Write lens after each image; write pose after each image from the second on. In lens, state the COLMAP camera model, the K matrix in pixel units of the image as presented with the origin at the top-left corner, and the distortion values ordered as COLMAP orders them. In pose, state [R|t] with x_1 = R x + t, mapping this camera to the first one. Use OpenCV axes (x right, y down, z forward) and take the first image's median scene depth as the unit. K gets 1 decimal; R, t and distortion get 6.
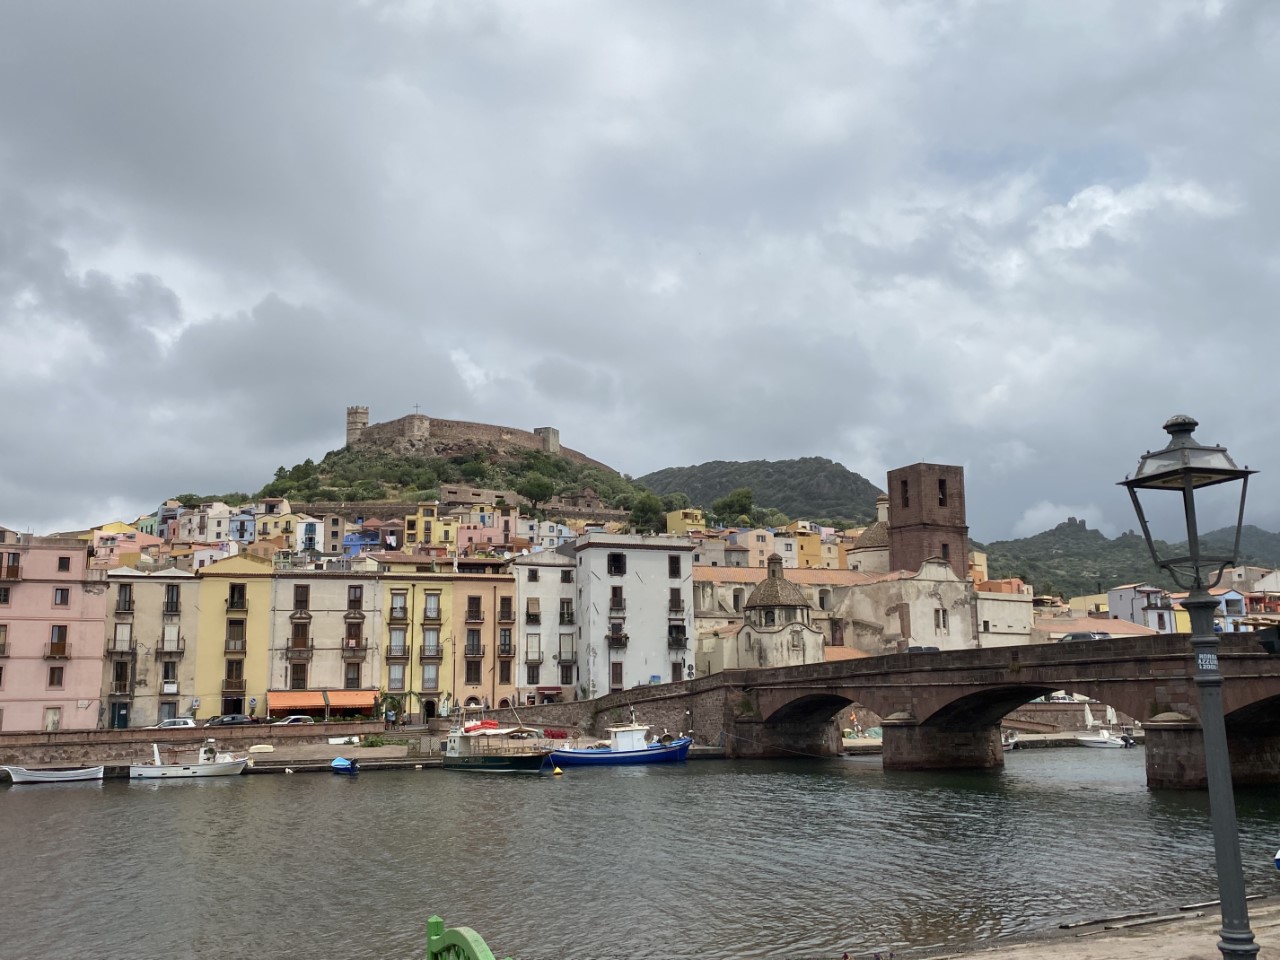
lens RADIAL K [[1247.1, 0, 645.7], [0, 1247.1, 474.1], [0, 0, 1]] dist [0.050749, 0.000000]
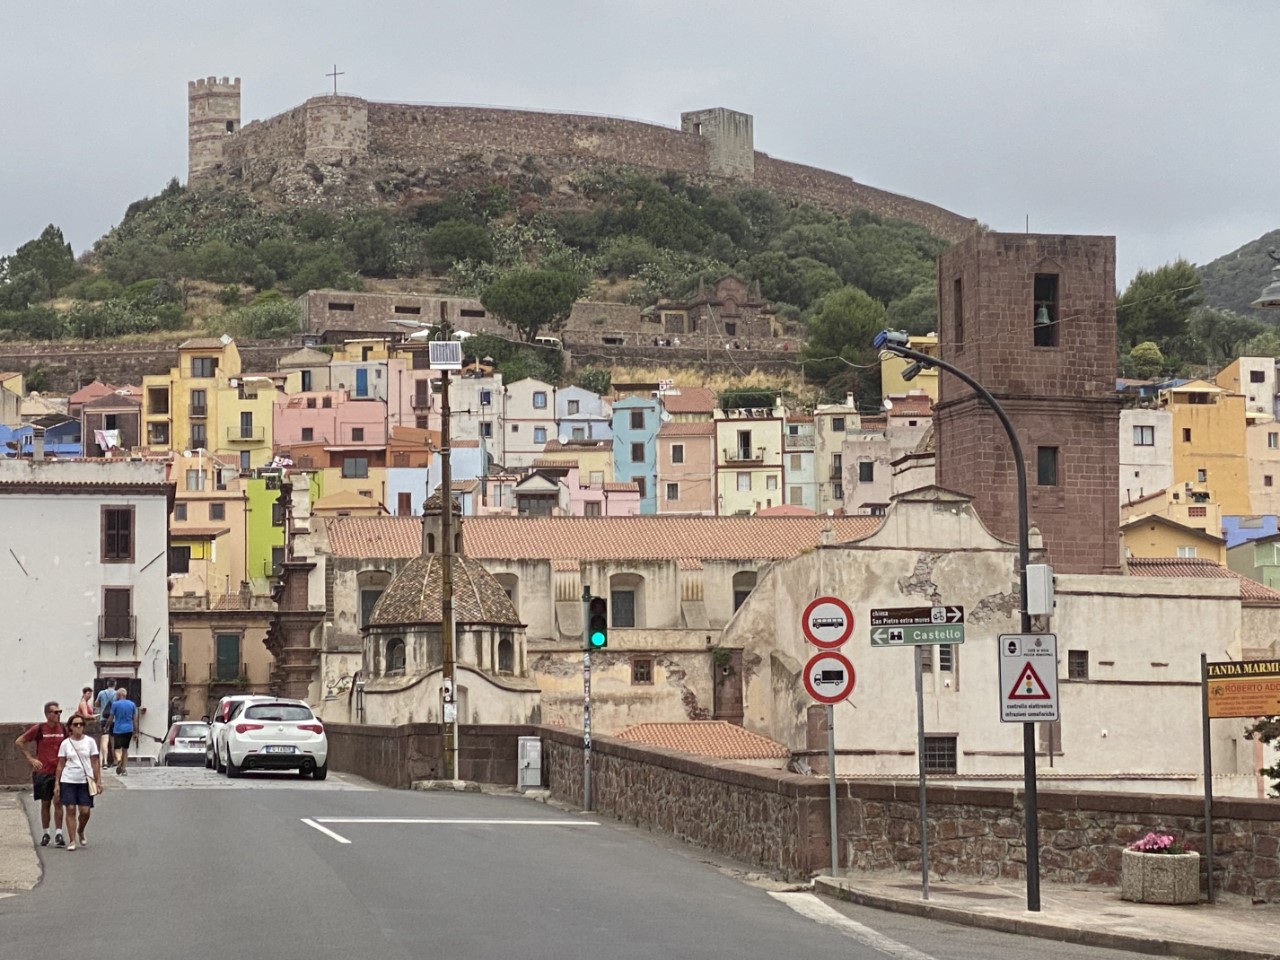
lens RADIAL K [[3559.2, 0, 616.7], [0, 3559.2, 474.8], [0, 0, 1]] dist [0.141113, 0.000000]
pose [[0.967558, -0.020000, -0.251856, 0.478862], [0.039451, 0.996594, 0.072419, -0.022965], [0.249550, -0.080006, 0.965051, -0.080764]]
